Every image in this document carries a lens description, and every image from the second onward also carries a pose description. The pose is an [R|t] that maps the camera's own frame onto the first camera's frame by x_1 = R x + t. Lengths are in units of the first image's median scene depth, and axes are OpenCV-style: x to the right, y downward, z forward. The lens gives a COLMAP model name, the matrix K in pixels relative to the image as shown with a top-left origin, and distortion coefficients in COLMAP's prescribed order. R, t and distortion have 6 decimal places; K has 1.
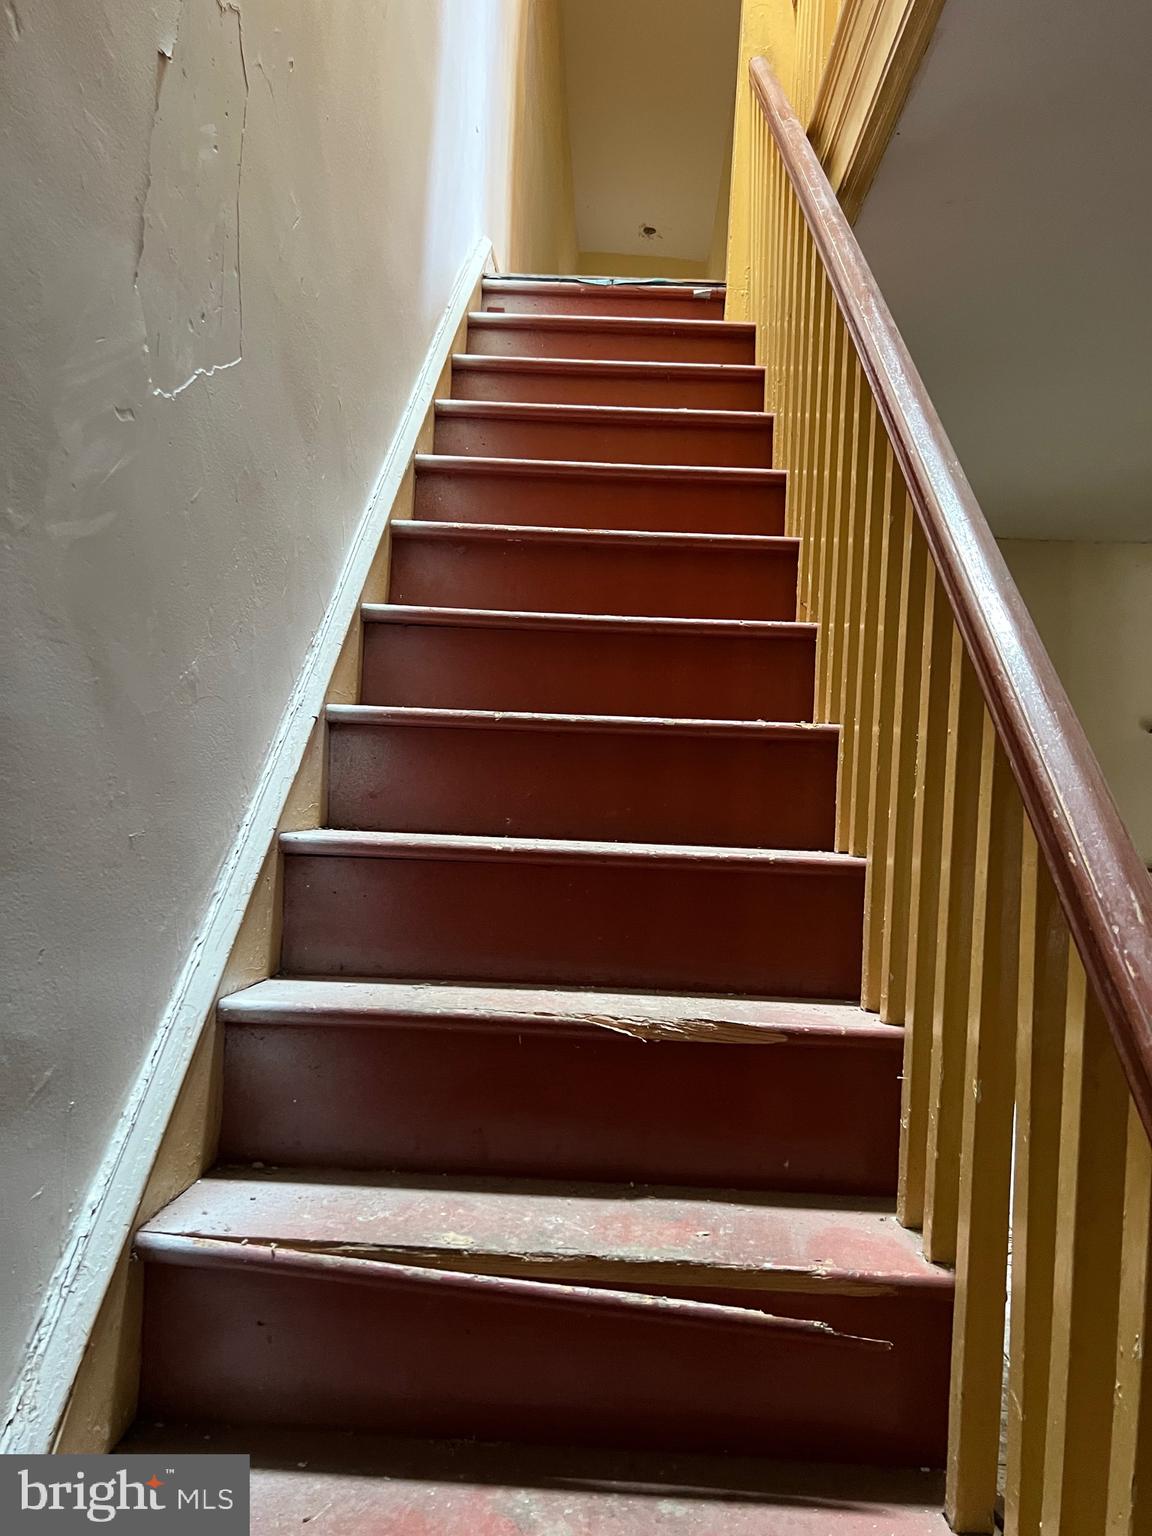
lens RADIAL K [[1116.3, 0, 576.0], [0, 1116.3, 768.0], [0, 0, 1]] dist [0.051771, -0.045512]
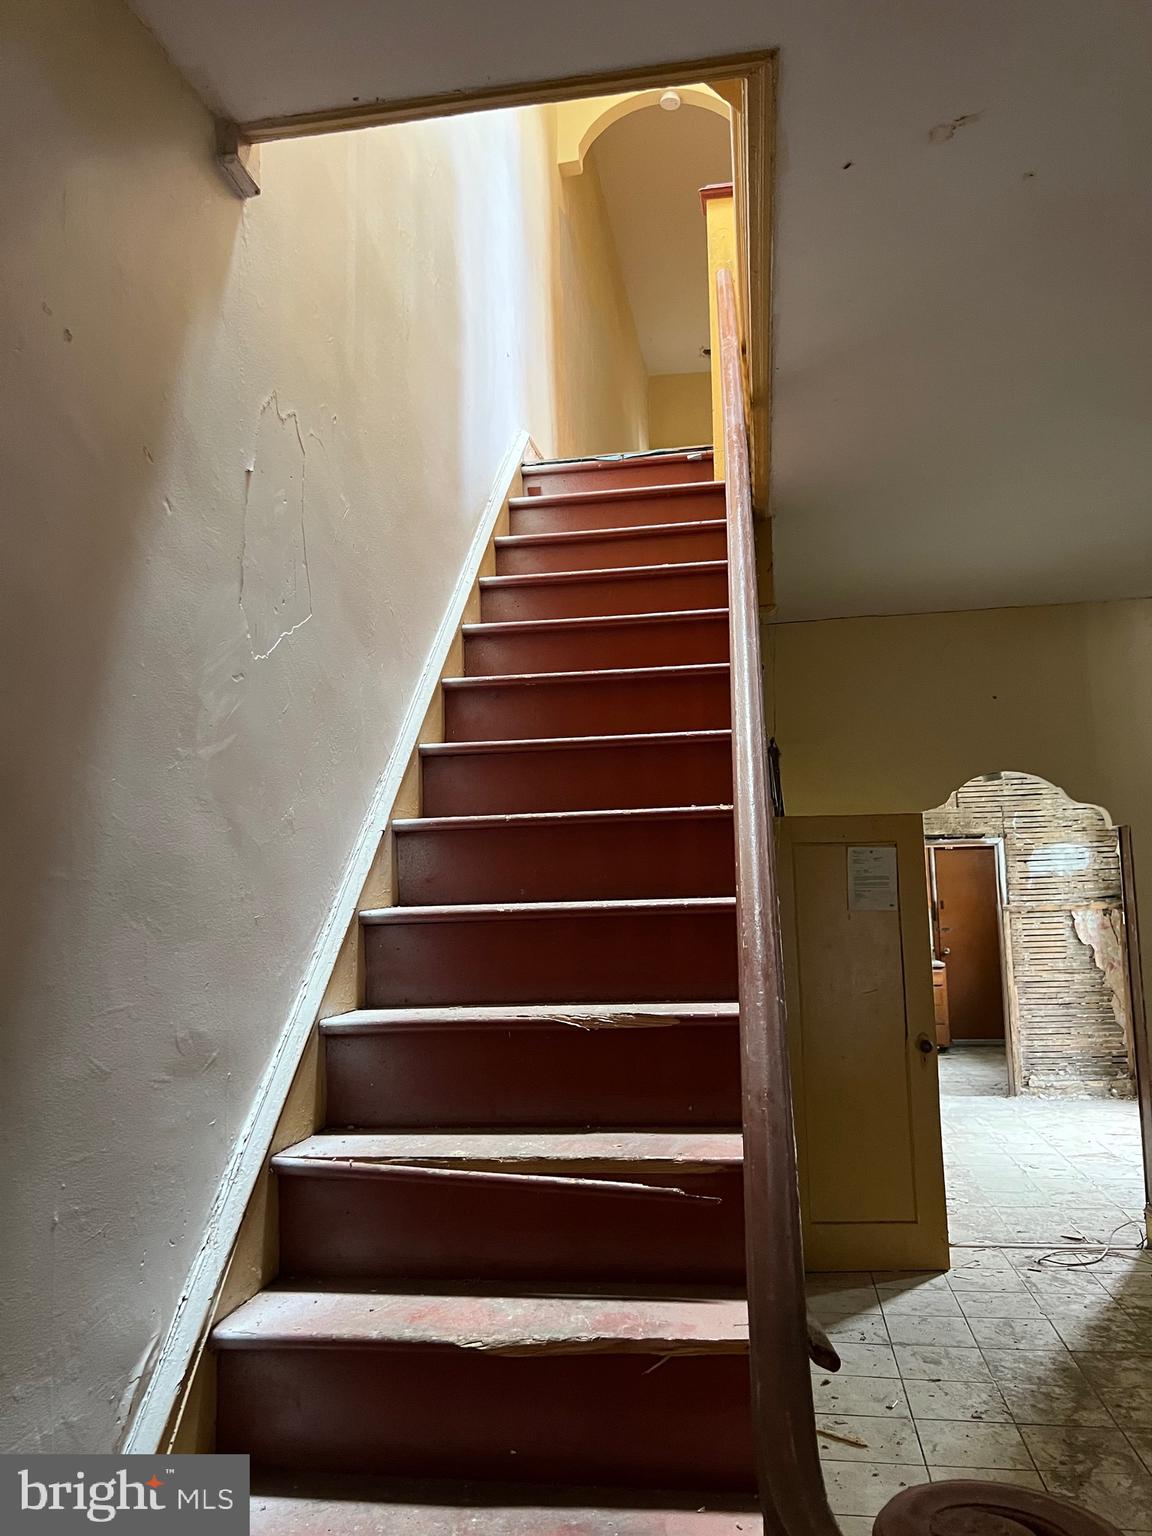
lens RADIAL K [[1173.4, 0, 608.6], [0, 1173.4, 747.7], [0, 0, 1]] dist [0.112133, -0.194080]
pose [[0.988473, -0.089585, -0.122045, 0.314521], [0.080118, 0.993538, -0.080390, -0.006701], [0.128458, 0.069685, 0.989264, -0.607702]]
